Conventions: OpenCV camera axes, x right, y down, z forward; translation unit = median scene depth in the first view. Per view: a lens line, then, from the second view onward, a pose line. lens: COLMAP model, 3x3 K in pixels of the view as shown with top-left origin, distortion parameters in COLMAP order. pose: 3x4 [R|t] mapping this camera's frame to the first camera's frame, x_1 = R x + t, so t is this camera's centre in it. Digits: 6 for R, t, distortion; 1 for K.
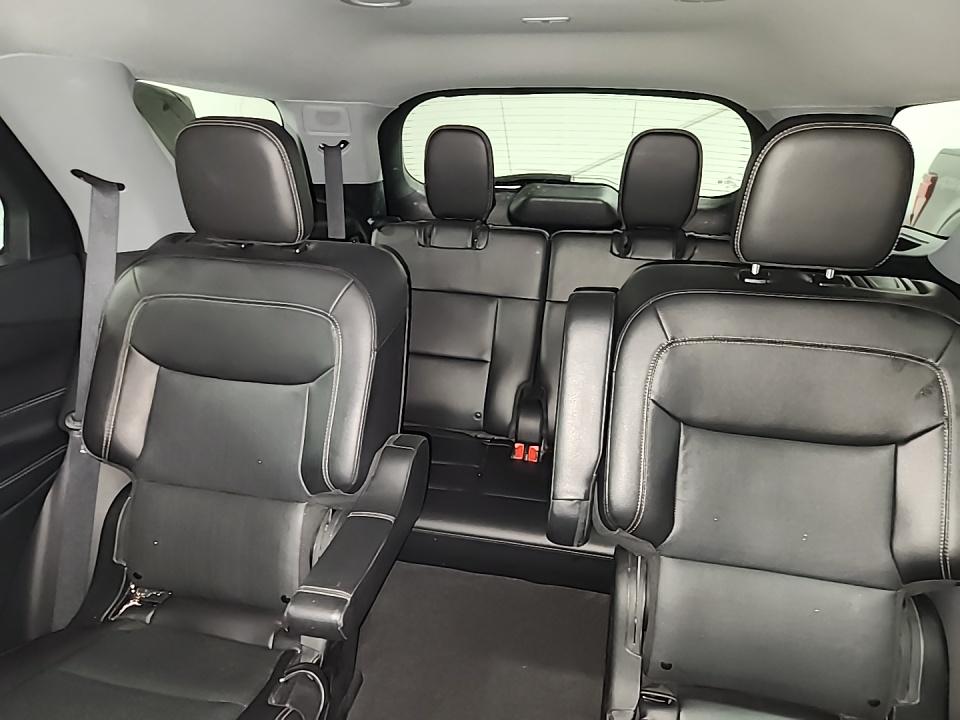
lens RADIAL K [[623.0, 0, 473.9], [0, 623.0, 358.8], [0, 0, 1]] dist [0.086446, -0.057934]
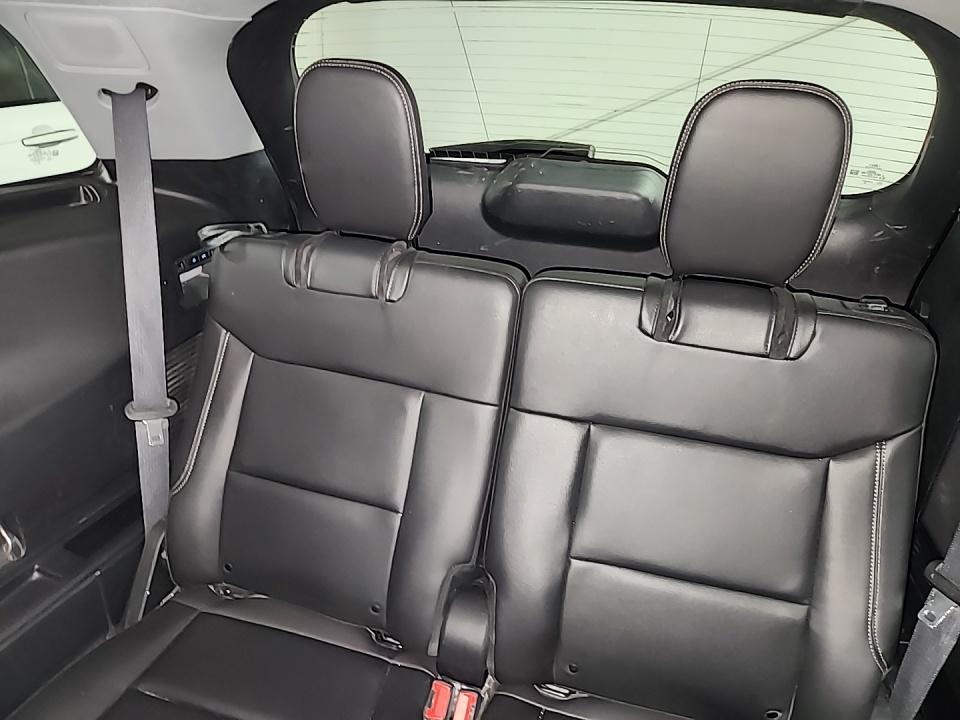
lens RADIAL K [[643.5, 0, 480.0], [0, 643.5, 360.0], [0, 0, 1]] dist [0.011191, -0.003298]
pose [[0.997759, 0.046518, -0.048092, 0.096729], [-0.041916, 0.994818, 0.092633, -0.152831], [0.052152, -0.090410, 0.994538, 0.394046]]
